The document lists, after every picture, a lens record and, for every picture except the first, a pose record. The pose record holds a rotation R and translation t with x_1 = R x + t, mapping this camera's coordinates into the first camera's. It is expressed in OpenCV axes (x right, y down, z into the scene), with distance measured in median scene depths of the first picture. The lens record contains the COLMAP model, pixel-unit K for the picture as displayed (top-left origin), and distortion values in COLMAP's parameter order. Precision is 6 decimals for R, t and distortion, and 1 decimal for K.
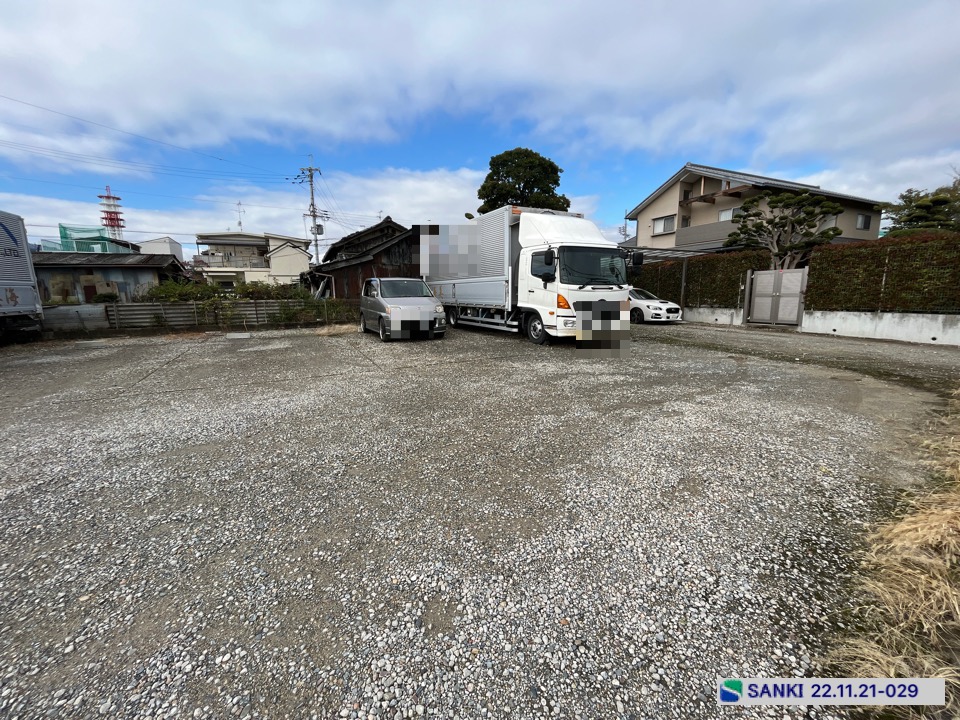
lens RADIAL K [[388.1, 0, 480.6], [0, 388.1, 359.5], [0, 0, 1]] dist [-0.003770, 0.000155]
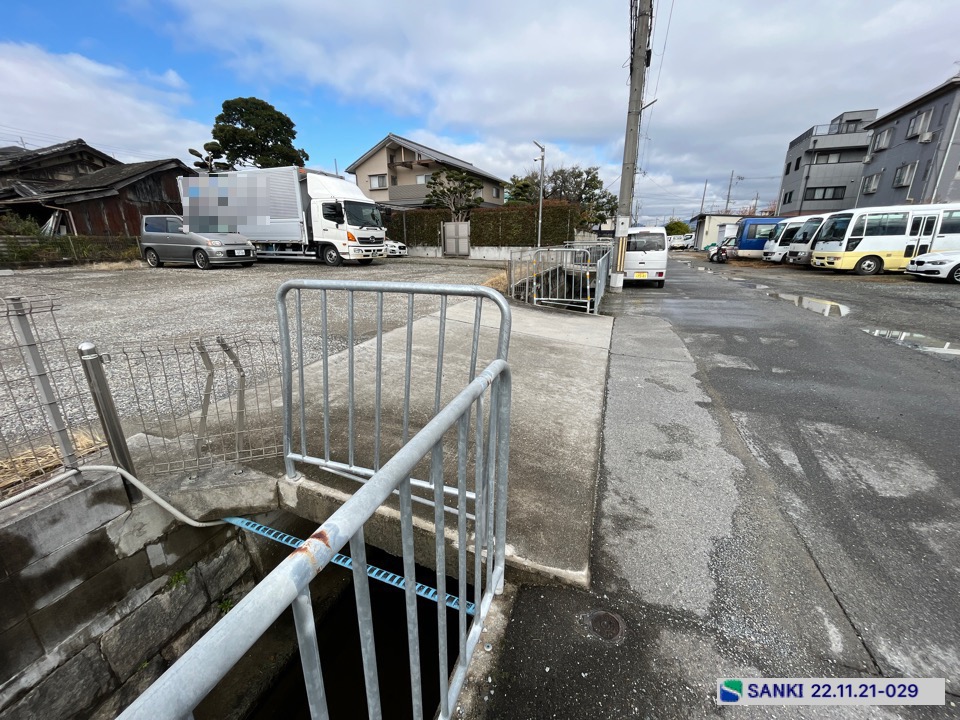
lens RADIAL K [[388.1, 0, 480.6], [0, 388.1, 359.5], [0, 0, 1]] dist [-0.003770, 0.000155]
pose [[0.761647, -0.180367, 0.622384, -0.283026], [0.101470, 0.981829, 0.160358, 0.088284], [-0.639998, -0.058983, 0.766110, -0.363485]]
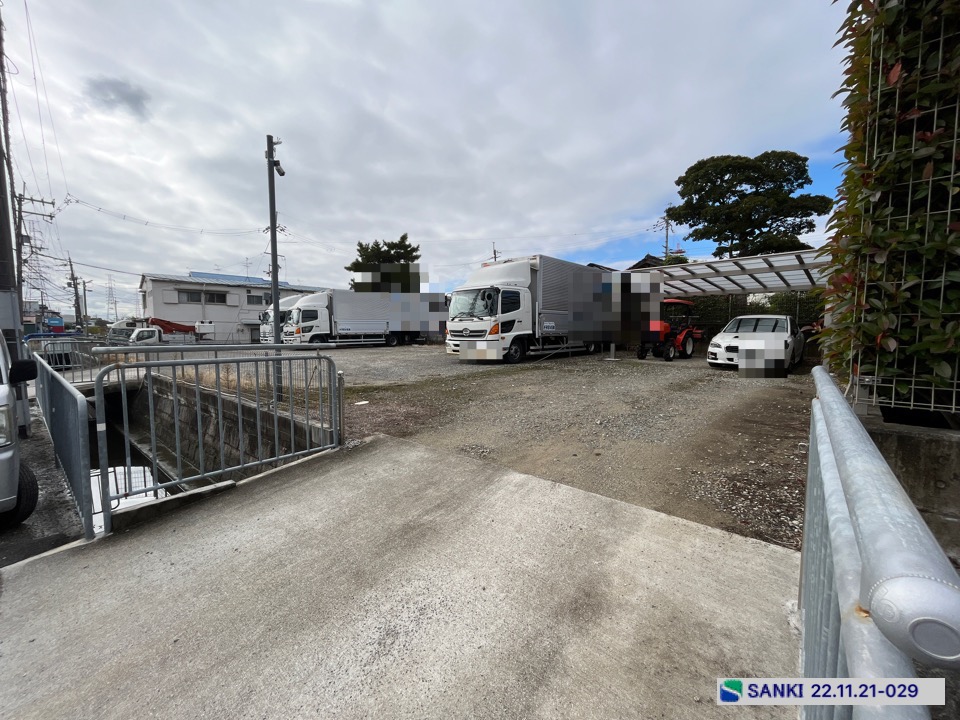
lens RADIAL K [[388.1, 0, 480.6], [0, 388.1, 359.5], [0, 0, 1]] dist [-0.003770, 0.000155]
pose [[0.337064, 0.079086, -0.938154, 0.977508], [-0.160653, 0.986683, 0.025457, -0.056690], [0.927674, 0.142137, 0.345281, 0.376627]]
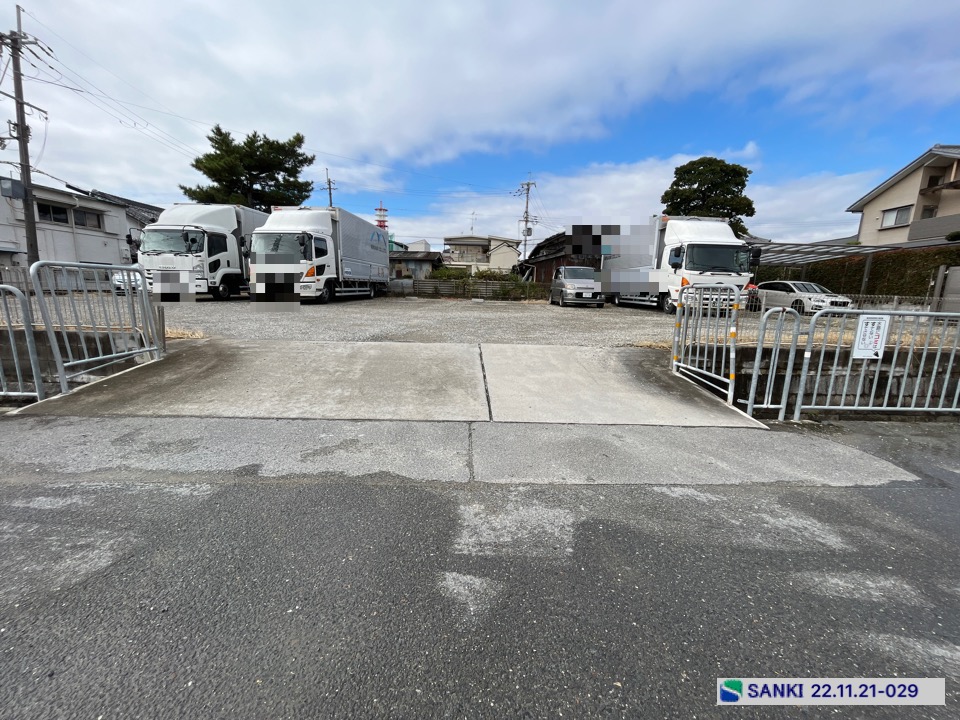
lens RADIAL K [[388.1, 0, 480.6], [0, 388.1, 359.5], [0, 0, 1]] dist [-0.003770, 0.000155]
pose [[0.882629, 0.121728, -0.454037, 0.137002], [-0.119550, 0.992259, 0.033626, 0.105904], [0.454615, 0.024601, 0.890348, -0.372489]]
